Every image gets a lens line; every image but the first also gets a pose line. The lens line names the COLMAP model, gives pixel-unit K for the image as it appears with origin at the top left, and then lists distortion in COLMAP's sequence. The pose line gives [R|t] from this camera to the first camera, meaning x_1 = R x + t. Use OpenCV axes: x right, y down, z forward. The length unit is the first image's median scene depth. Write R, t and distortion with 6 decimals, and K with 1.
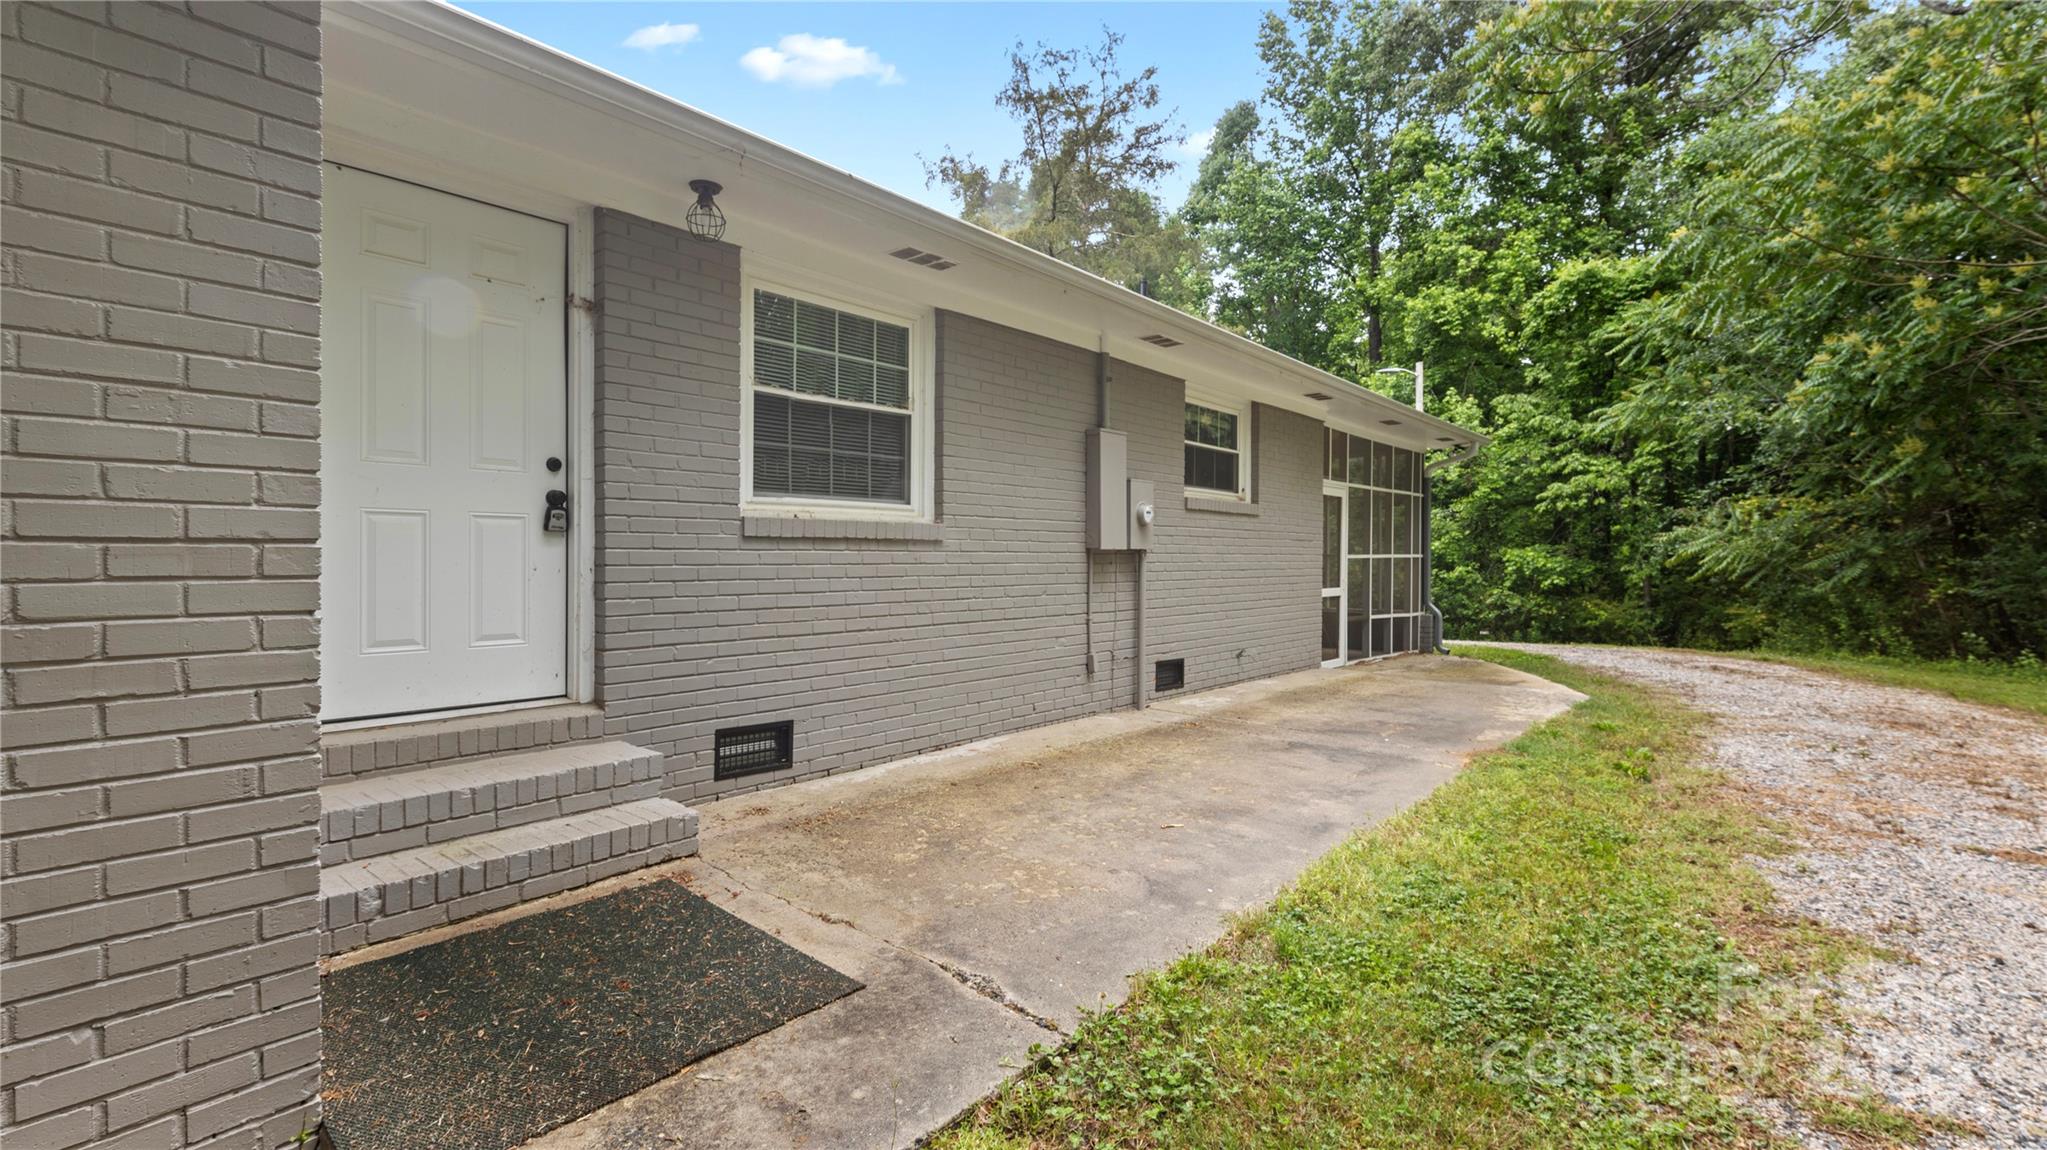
lens RADIAL K [[902.1, 0, 1020.7], [0, 902.1, 567.1], [0, 0, 1]] dist [0.000554, -0.000313]
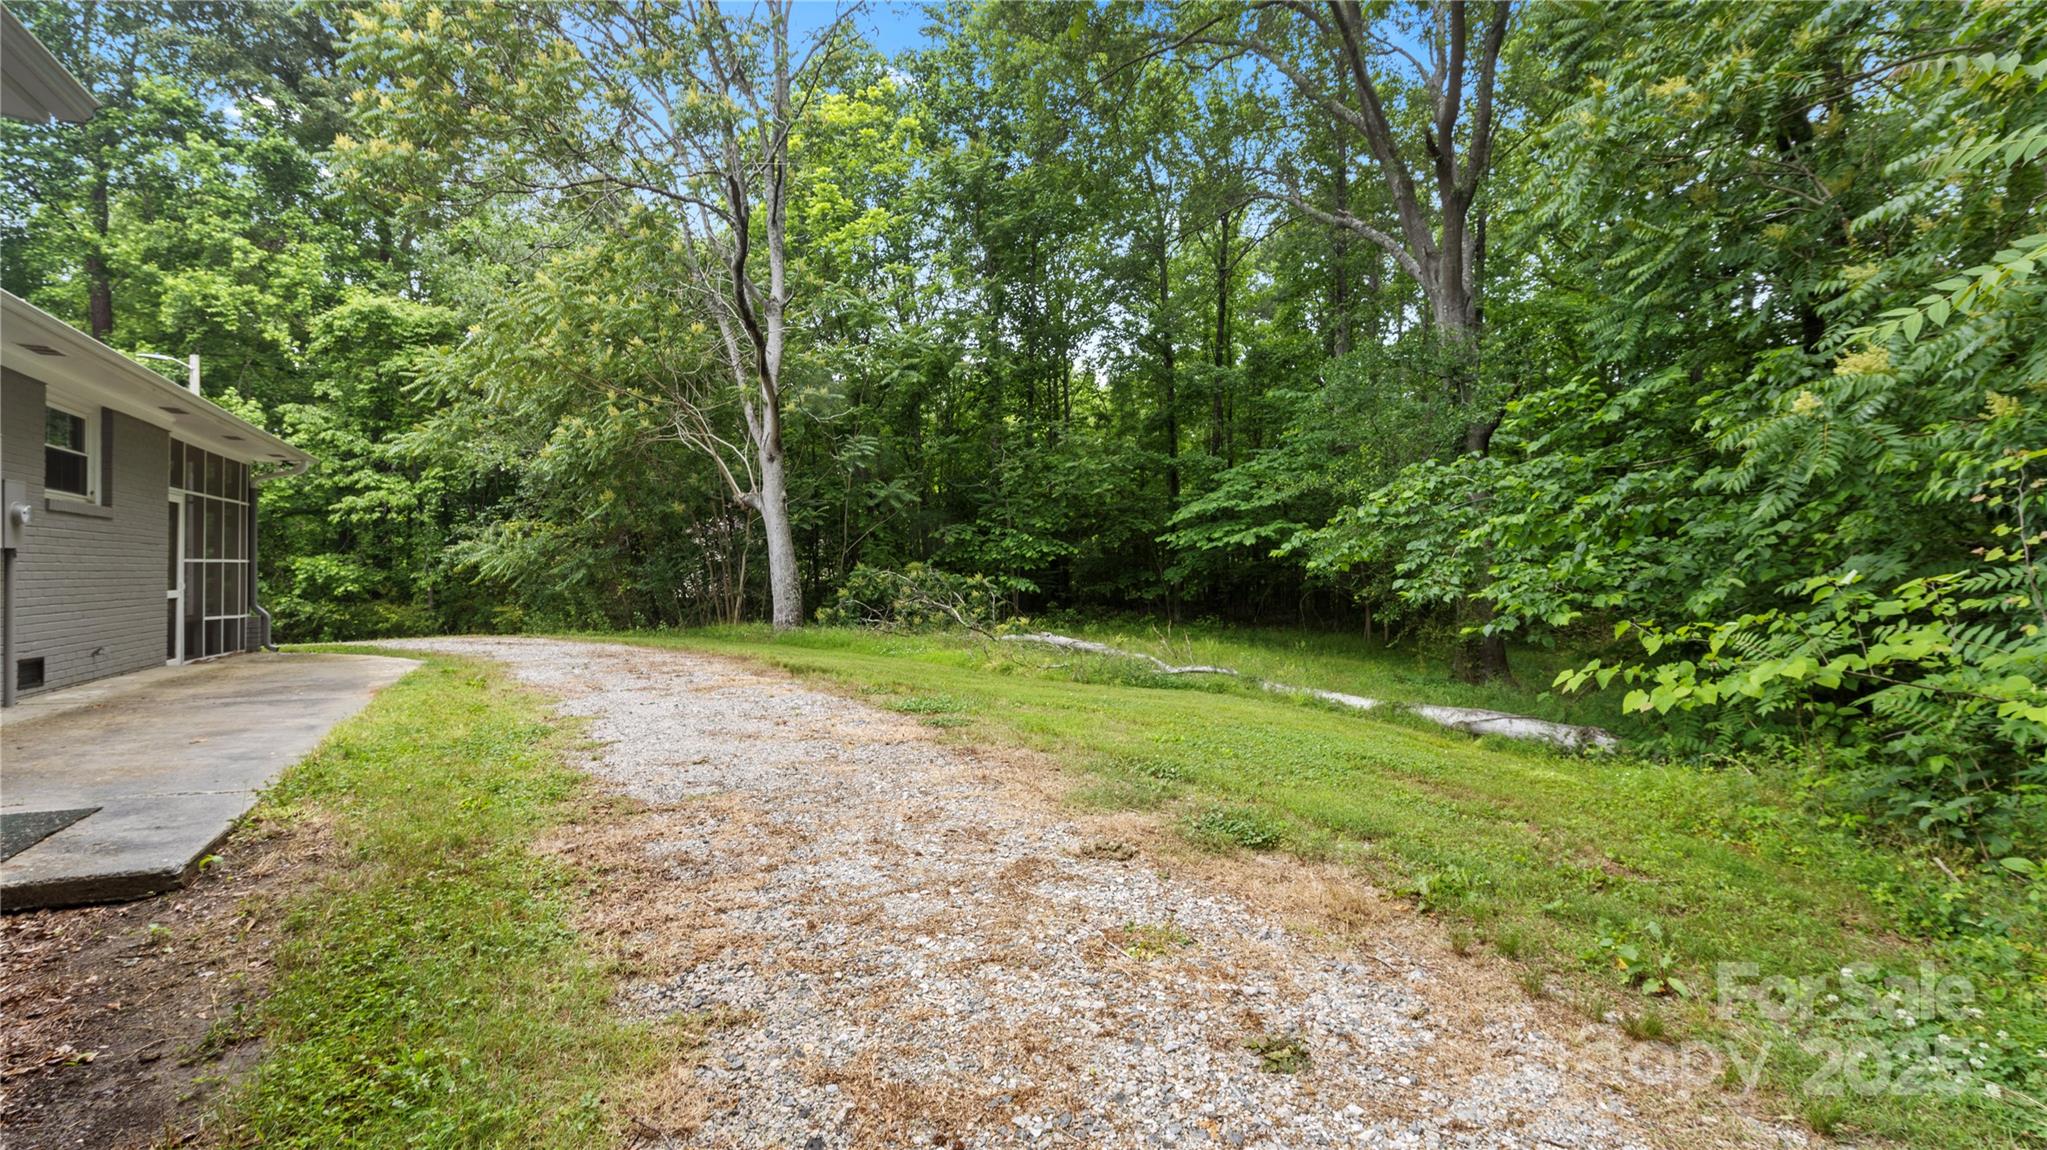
lens RADIAL K [[902.1, 0, 1021.5], [0, 902.1, 571.5], [0, 0, 1]] dist [0.000554, -0.000313]
pose [[0.358057, 0.000222, 0.933700, -0.120857], [0.007297, 0.999969, -0.003035, 0.005230], [-0.933671, 0.007900, 0.358045, -0.126745]]
